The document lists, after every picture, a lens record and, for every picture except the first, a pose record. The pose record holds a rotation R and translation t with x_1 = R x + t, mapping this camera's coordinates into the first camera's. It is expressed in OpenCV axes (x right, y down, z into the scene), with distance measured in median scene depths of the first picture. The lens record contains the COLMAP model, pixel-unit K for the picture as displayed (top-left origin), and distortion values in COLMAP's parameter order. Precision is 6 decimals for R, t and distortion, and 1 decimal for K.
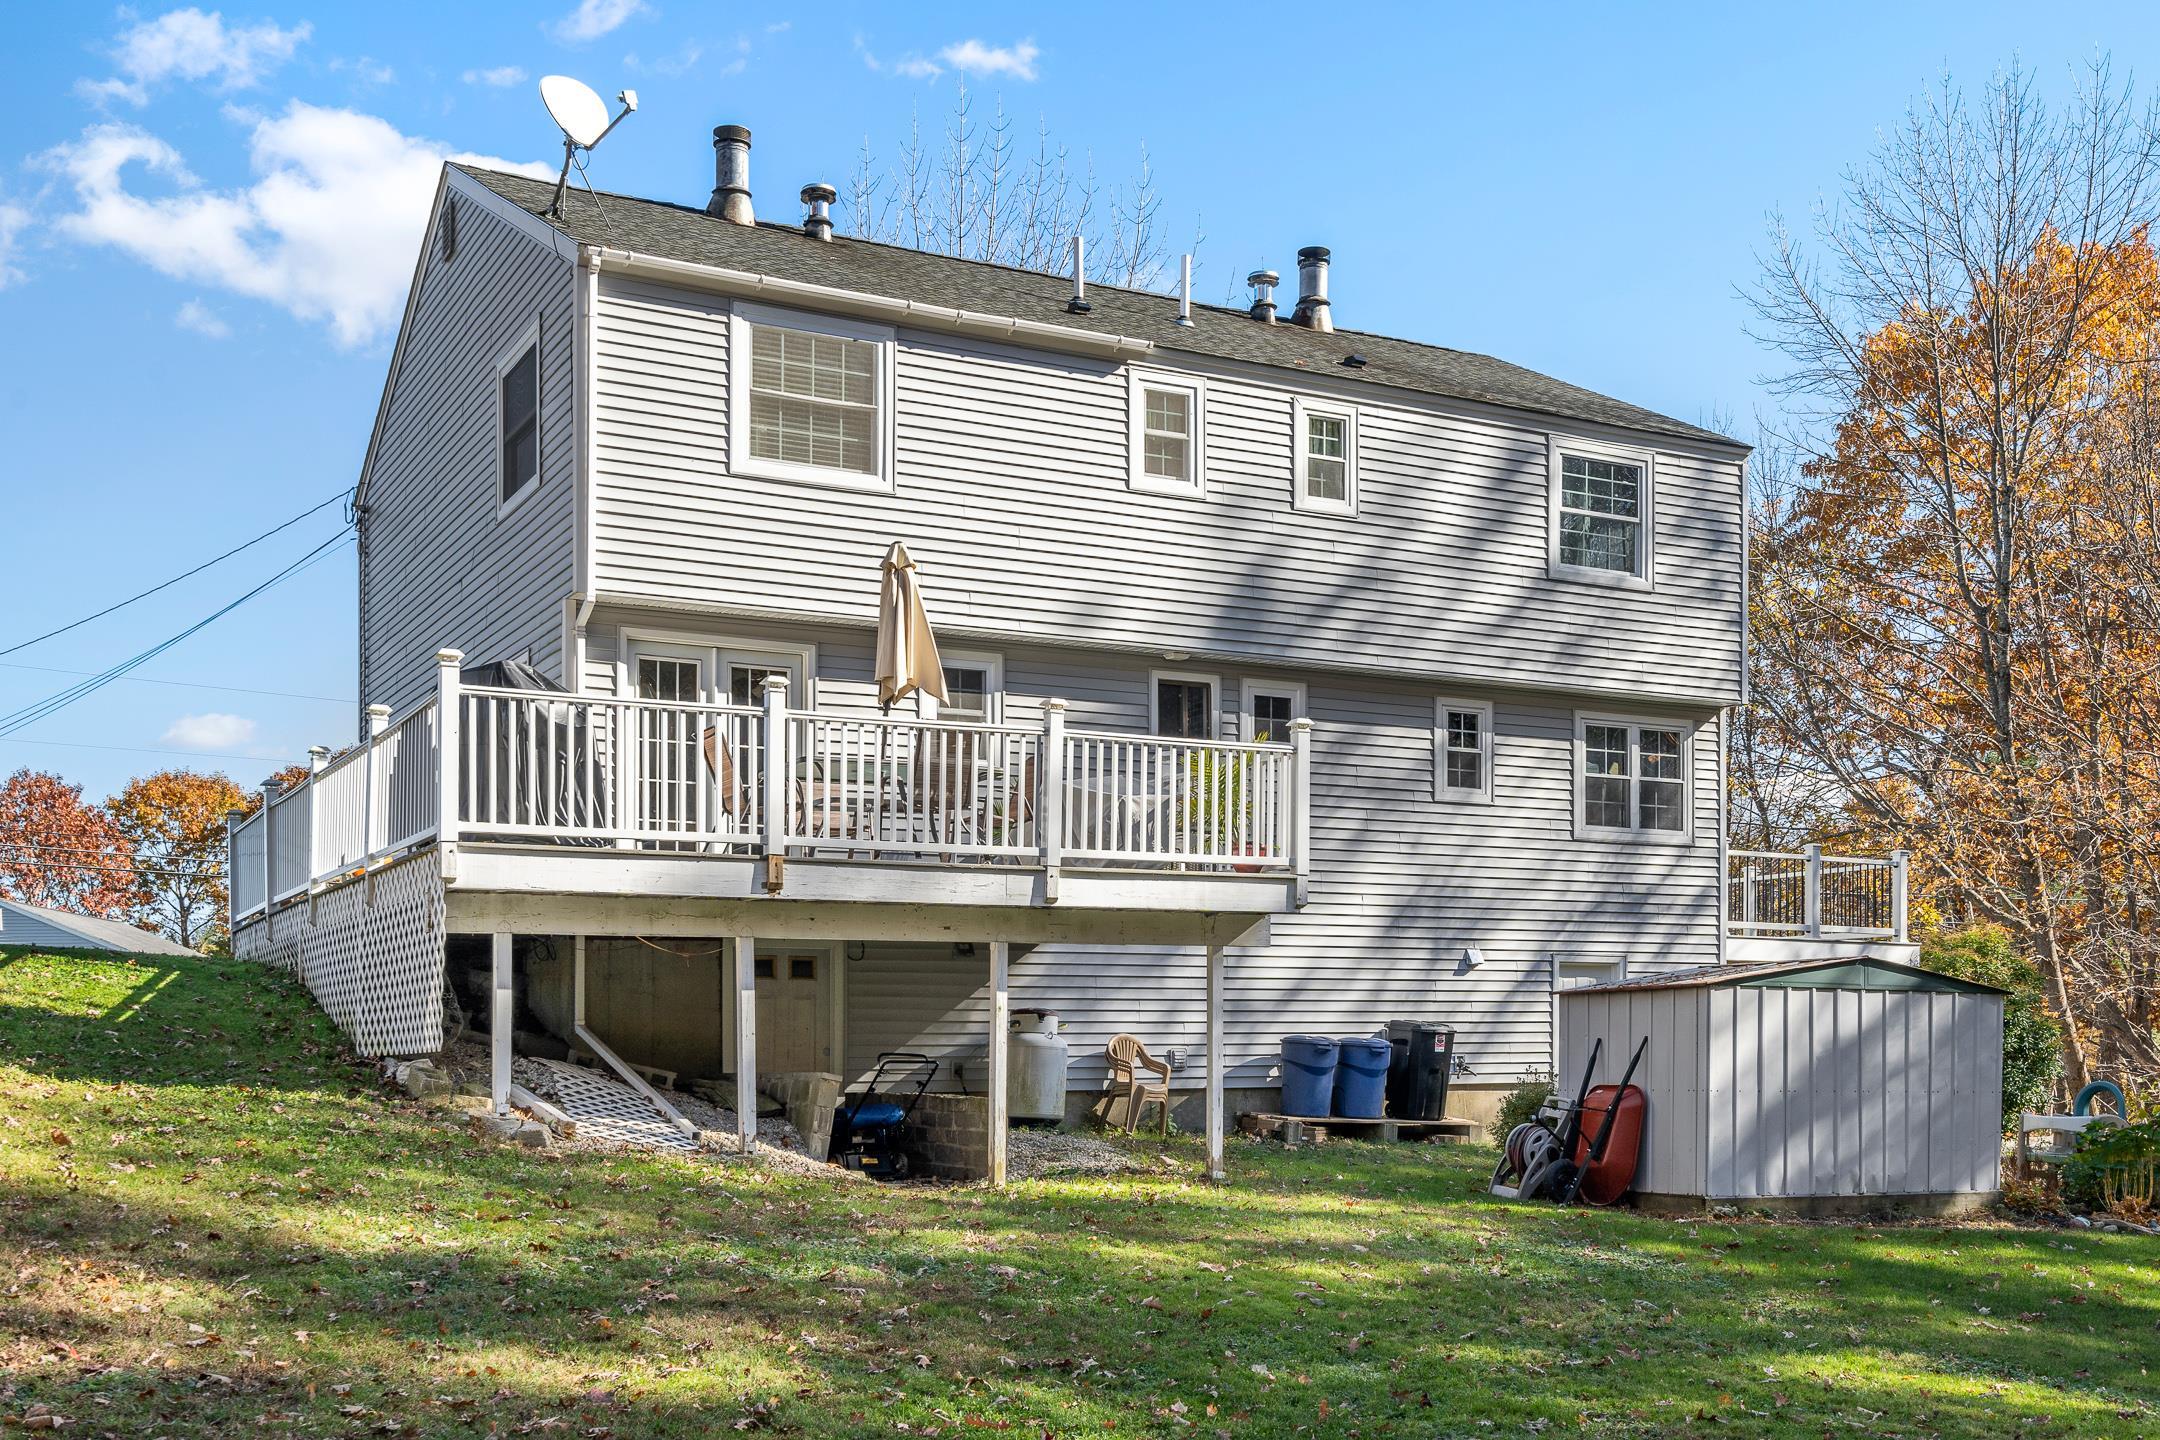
lens RADIAL K [[2041.7, 0, 1088.3], [0, 2041.7, 743.6], [0, 0, 1]] dist [0.001590, 0.000000]
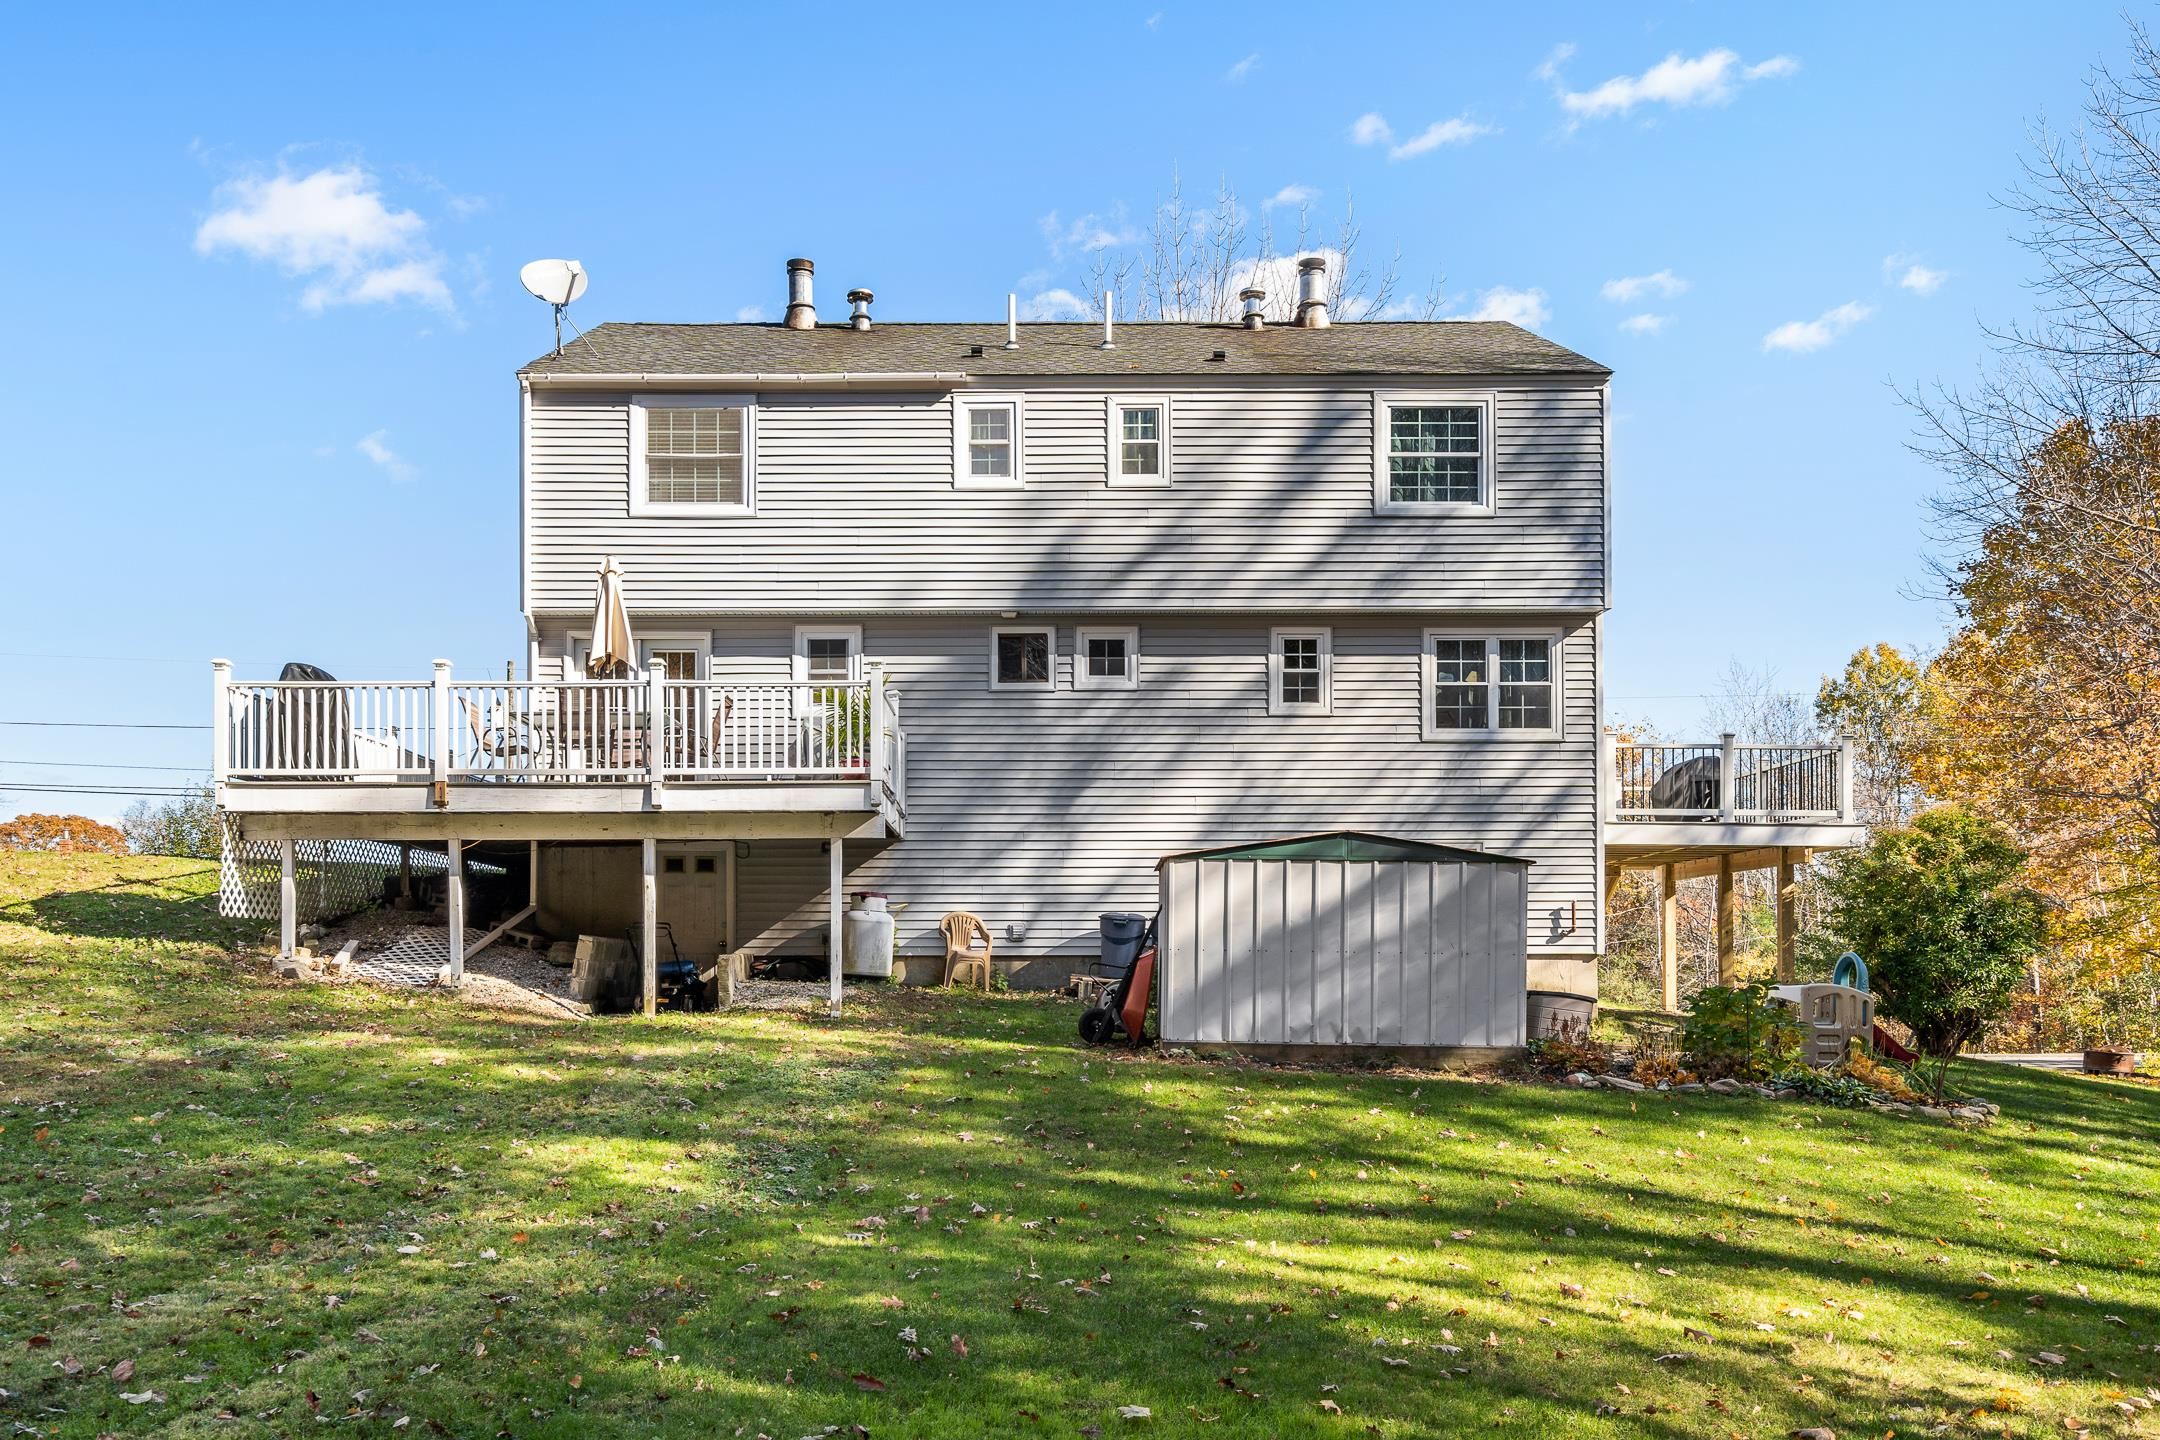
lens RADIAL K [[1615.6, 0, 1071.9], [0, 1615.6, 703.2], [0, 0, 1]] dist [0.006547, -0.006377]
pose [[0.891708, -0.067423, -0.447561, 0.511913], [0.065035, 0.997668, -0.020721, 0.034614], [0.447915, -0.010630, 0.894013, 0.116366]]
